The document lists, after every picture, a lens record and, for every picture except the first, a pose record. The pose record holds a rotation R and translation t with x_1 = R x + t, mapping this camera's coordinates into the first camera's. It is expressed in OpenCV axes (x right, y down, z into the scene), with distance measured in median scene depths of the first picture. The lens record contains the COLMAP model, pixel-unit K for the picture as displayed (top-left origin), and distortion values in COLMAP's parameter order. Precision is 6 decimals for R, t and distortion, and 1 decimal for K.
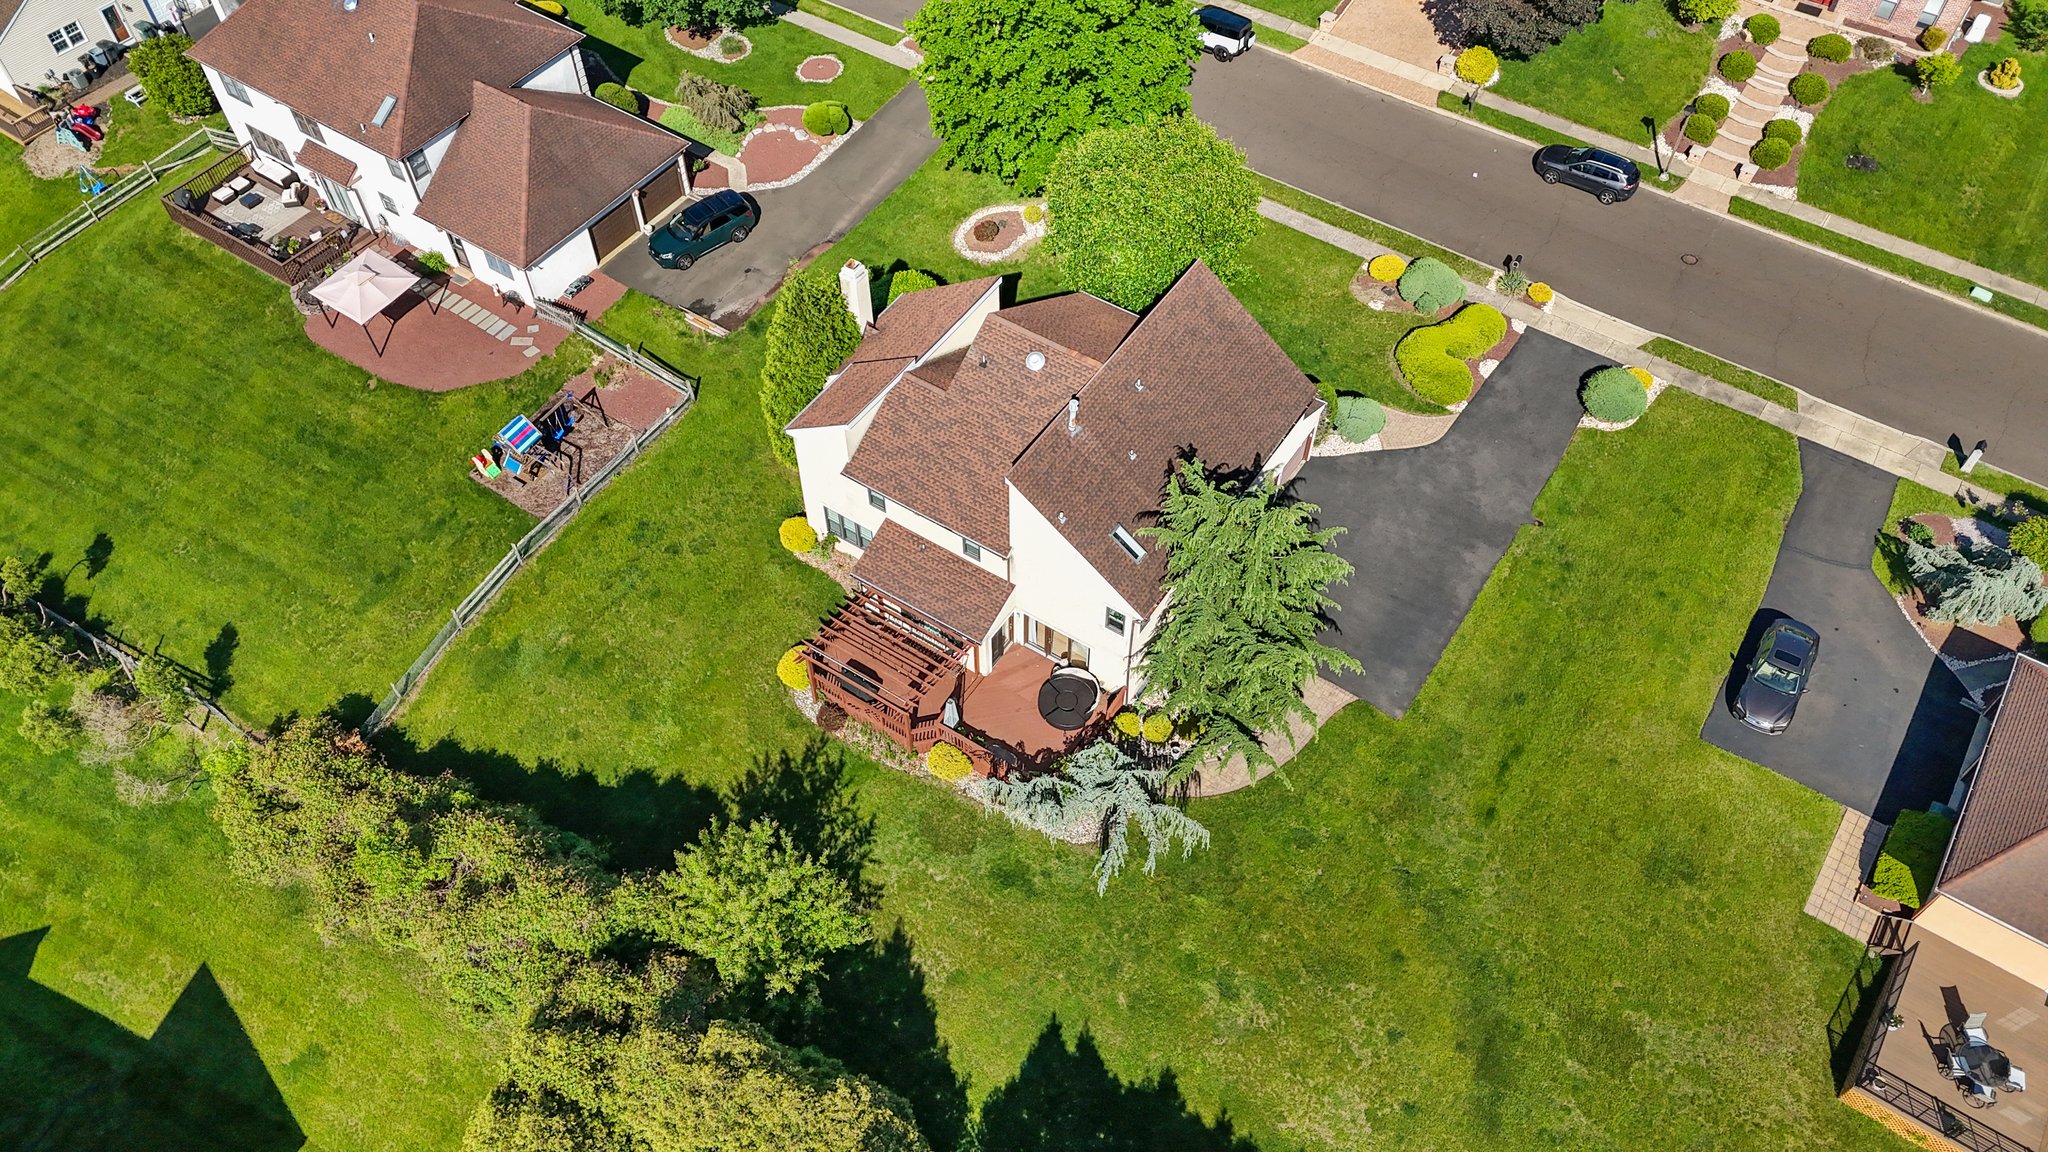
lens RADIAL K [[1524.4, 0, 1024.0], [0, 1524.4, 576.0], [0, 0, 1]] dist [0.072101, -0.064618]
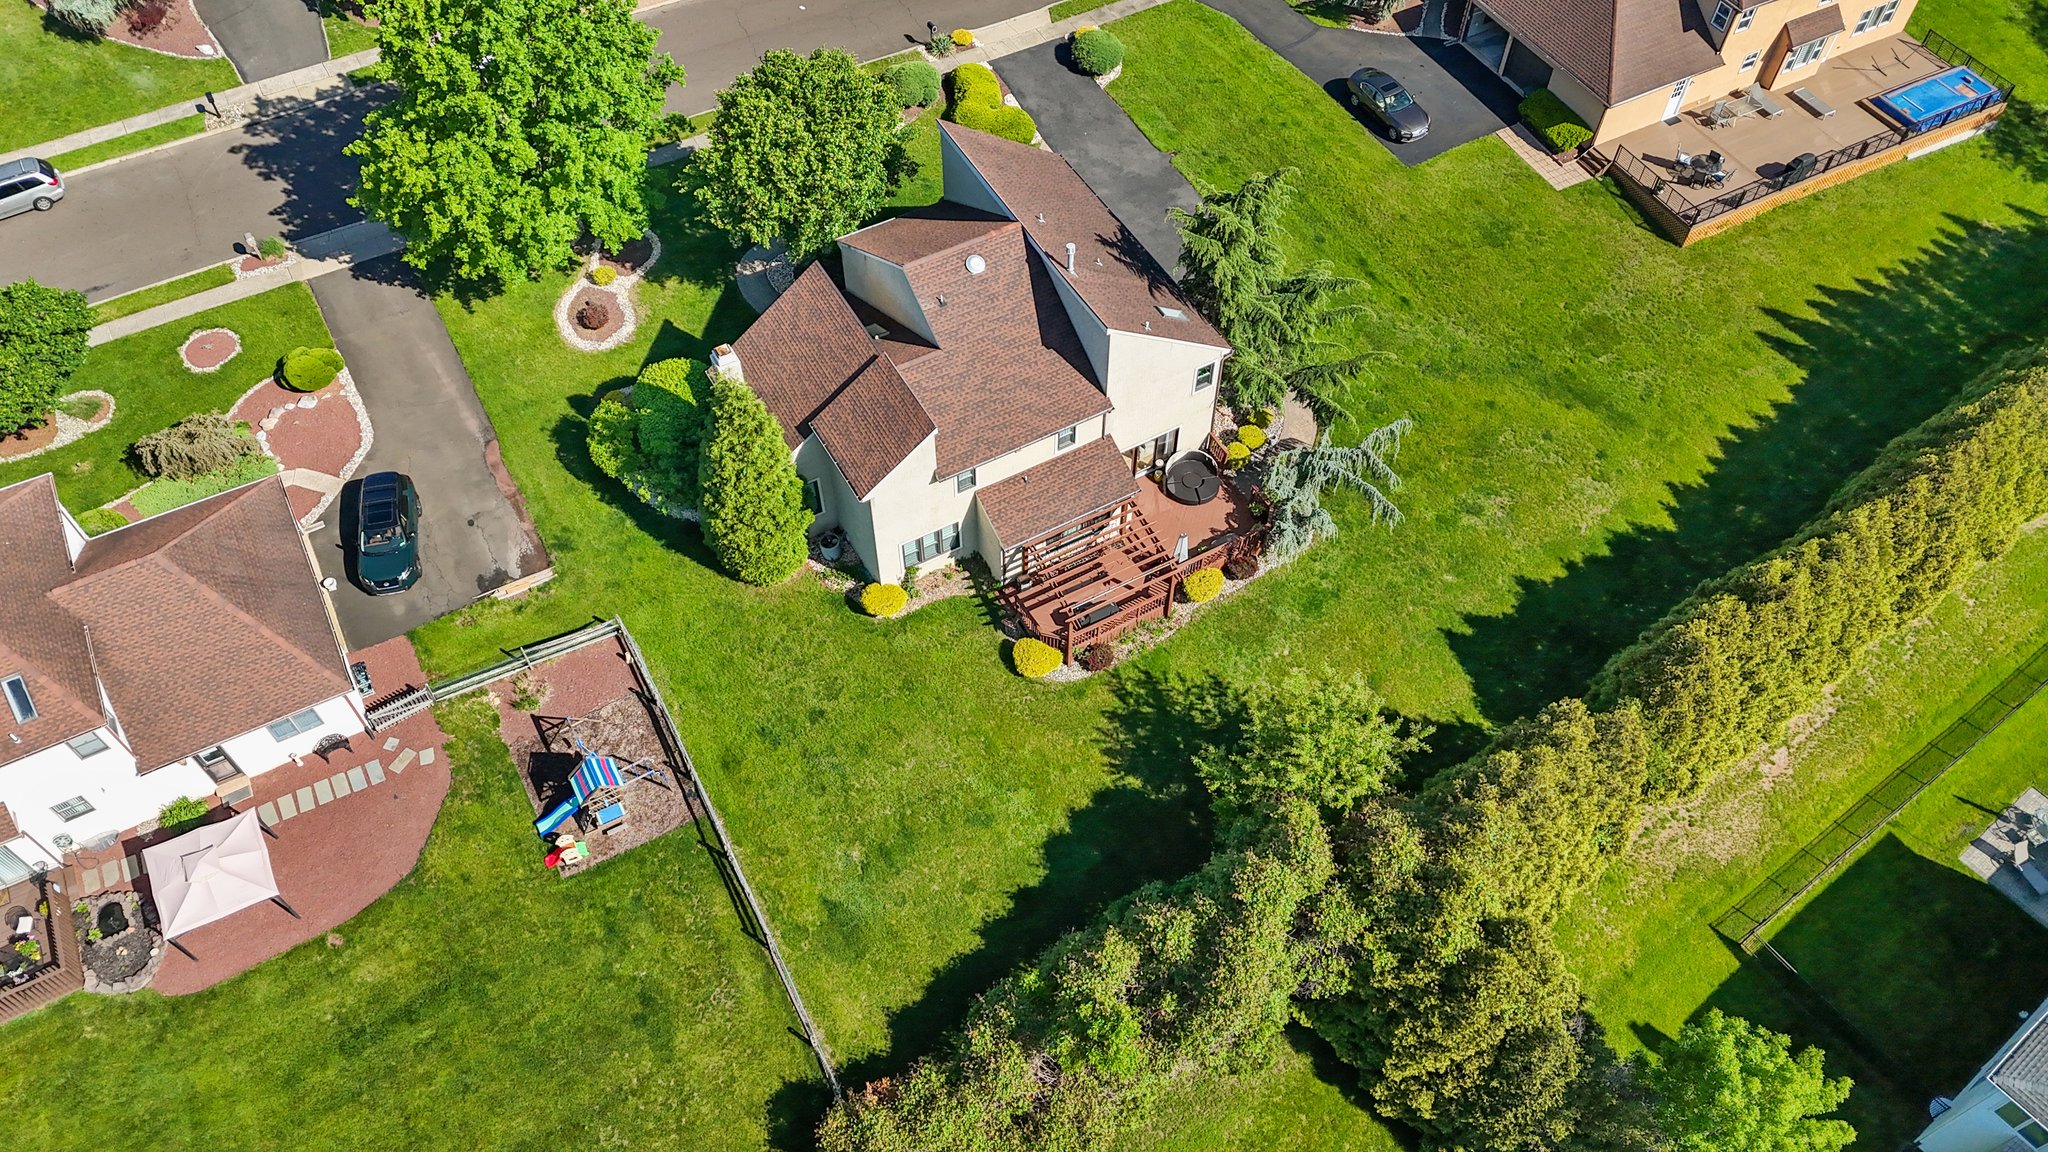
lens RADIAL K [[1524.4, 0, 1024.0], [0, 1524.4, 576.0], [0, 0, 1]] dist [0.072101, -0.064618]
pose [[0.461295, -0.715649, 0.524455, -0.629191], [0.699293, 0.657064, 0.281524, -0.256434], [-0.546073, 0.236882, 0.803549, 0.201331]]
